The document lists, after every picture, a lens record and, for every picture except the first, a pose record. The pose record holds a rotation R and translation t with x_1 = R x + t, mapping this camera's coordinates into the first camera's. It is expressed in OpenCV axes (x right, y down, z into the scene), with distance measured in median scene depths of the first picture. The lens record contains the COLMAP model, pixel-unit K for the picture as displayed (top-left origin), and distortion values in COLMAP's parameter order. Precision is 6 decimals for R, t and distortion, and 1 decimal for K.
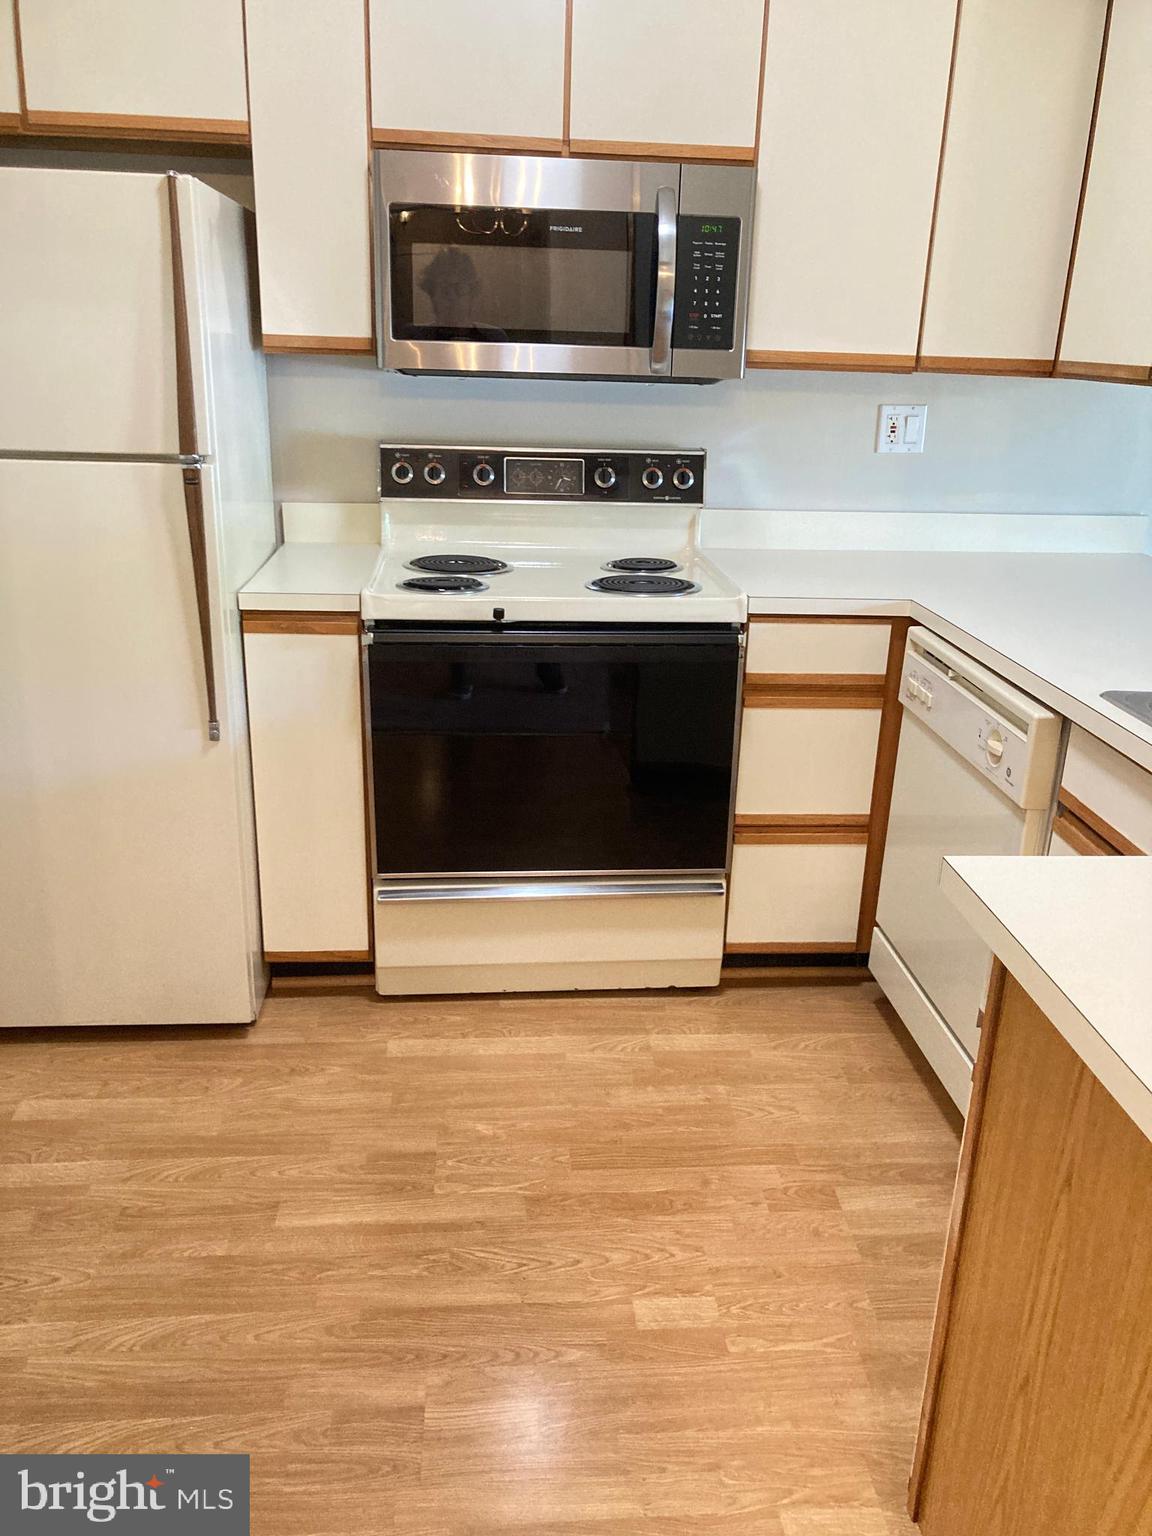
lens RADIAL K [[1252.9, 0, 575.9], [0, 1252.9, 781.7], [0, 0, 1]] dist [0.009390, -0.005801]
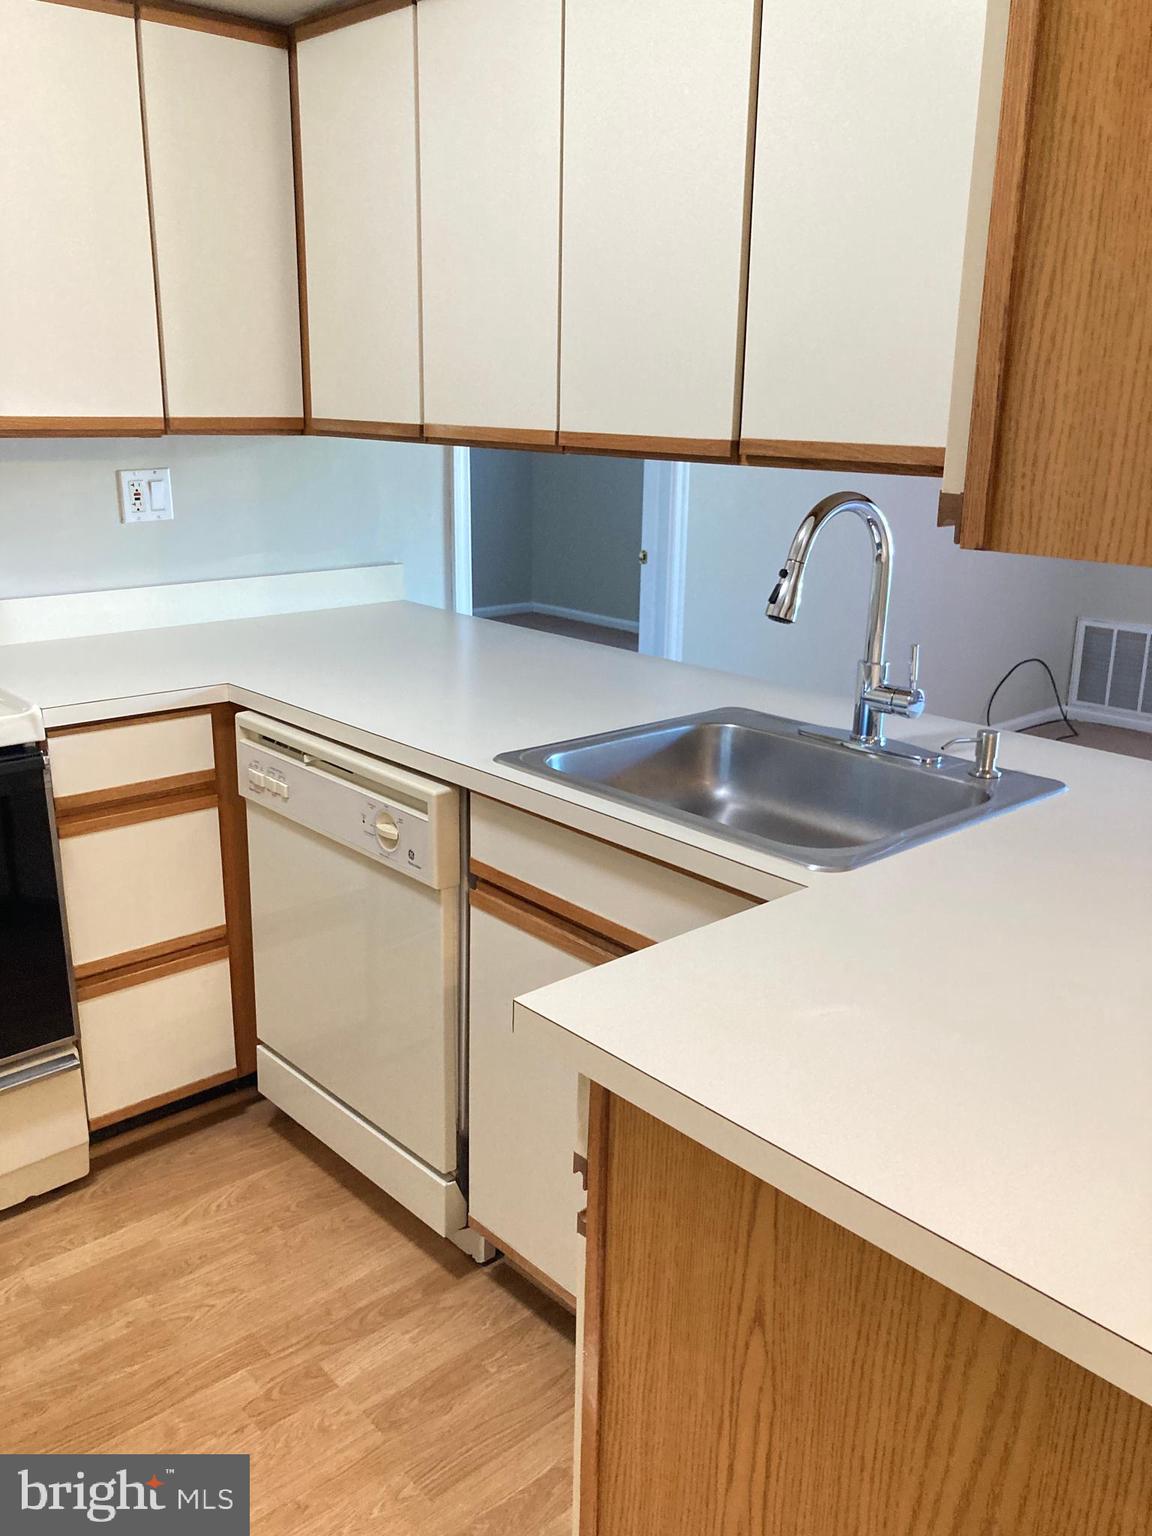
lens RADIAL K [[1252.9, 0, 586.5], [0, 1252.9, 764.2], [0, 0, 1]] dist [0.009390, -0.005801]
pose [[0.786704, -0.185646, 0.588755, -0.072157], [0.214784, 0.976438, 0.020892, -0.052092], [-0.578762, 0.110019, 0.808041, 0.129396]]
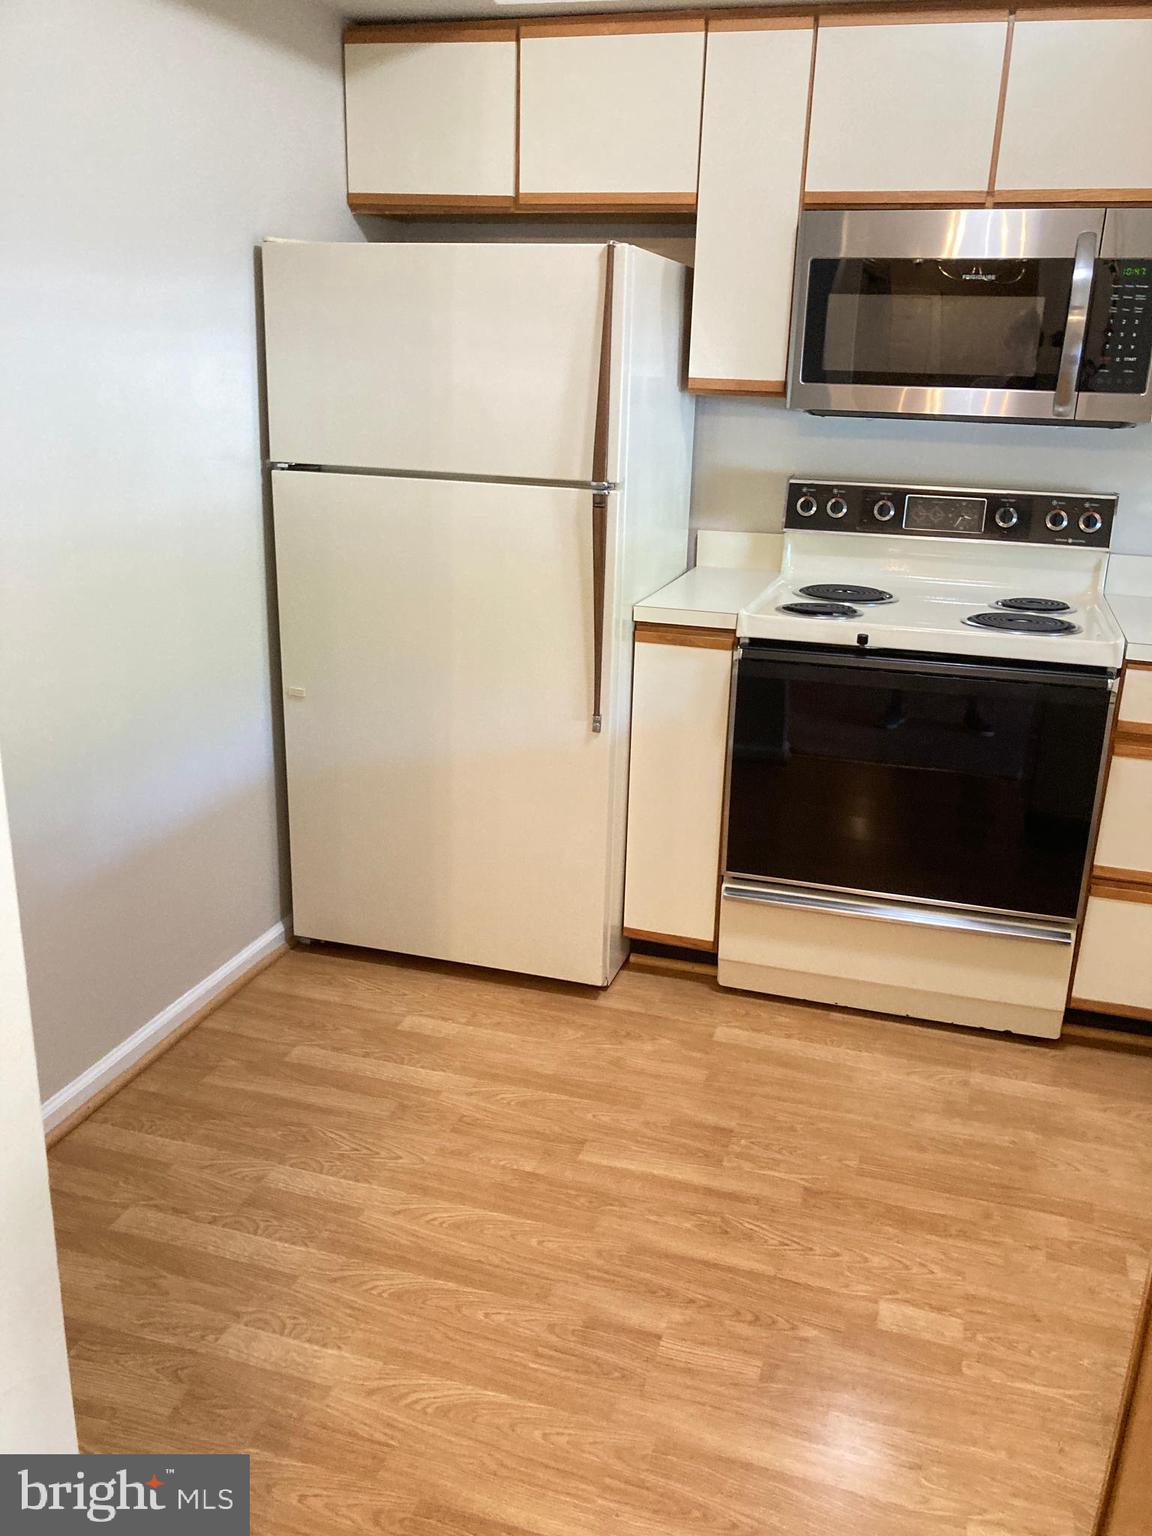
lens RADIAL K [[1252.9, 0, 570.1], [0, 1252.9, 777.6], [0, 0, 1]] dist [0.009390, -0.005801]
pose [[0.922868, 0.115441, -0.367408, 0.109001], [-0.127986, 0.991727, -0.009875, 0.022017], [0.363228, 0.056136, 0.930007, -0.060947]]
